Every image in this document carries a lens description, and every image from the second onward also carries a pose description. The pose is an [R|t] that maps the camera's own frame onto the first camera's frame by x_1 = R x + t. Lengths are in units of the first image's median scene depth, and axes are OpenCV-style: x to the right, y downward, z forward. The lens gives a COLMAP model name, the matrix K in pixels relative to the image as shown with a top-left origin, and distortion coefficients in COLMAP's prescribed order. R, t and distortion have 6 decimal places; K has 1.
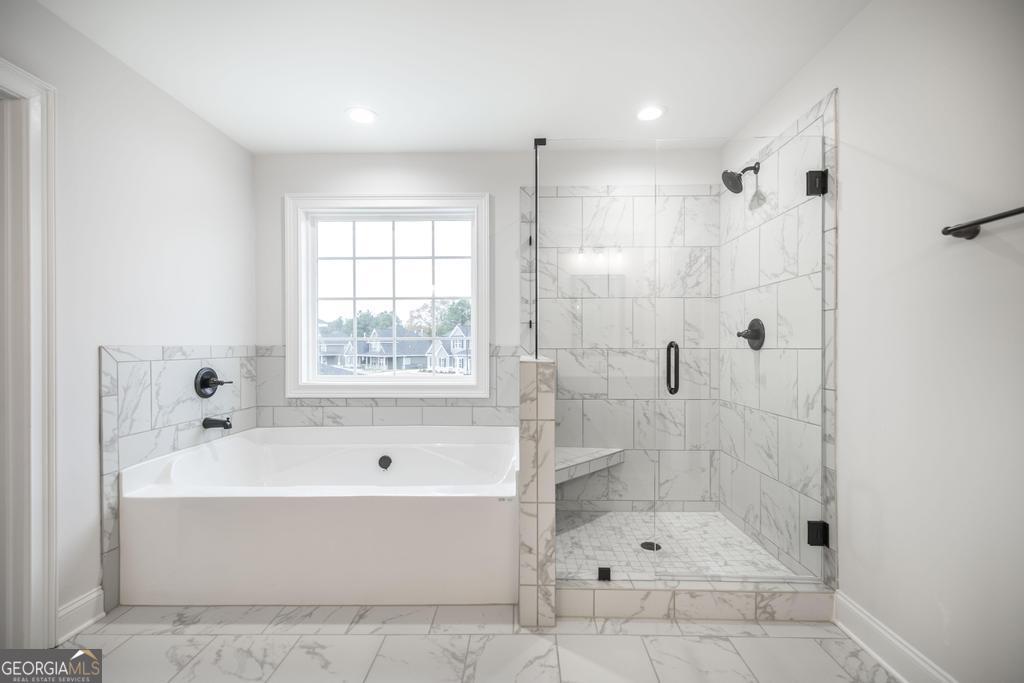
lens RADIAL K [[439.6, 0, 506.0], [0, 439.6, 348.3], [0, 0, 1]] dist [0.009565, -0.000856]
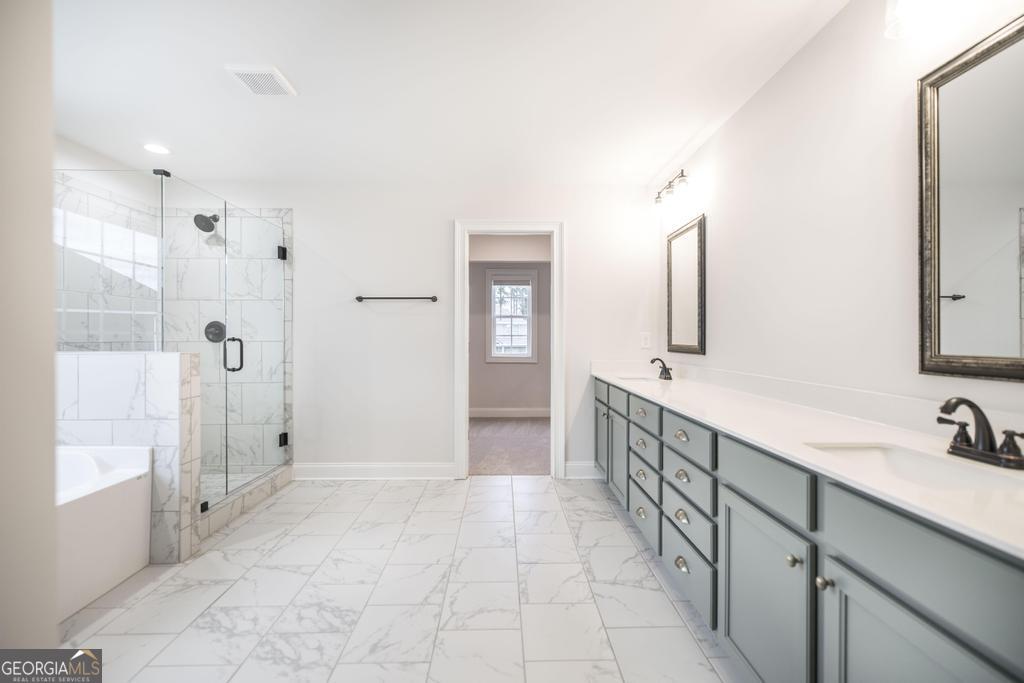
lens RADIAL K [[439.6, 0, 511.5], [0, 439.6, 338.3], [0, 0, 1]] dist [0.009565, -0.000856]
pose [[-0.032863, -0.001714, 0.999458, -1.219764], [0.005687, 0.999982, 0.001902, -0.009382], [-0.999444, 0.005746, -0.032852, 0.090292]]
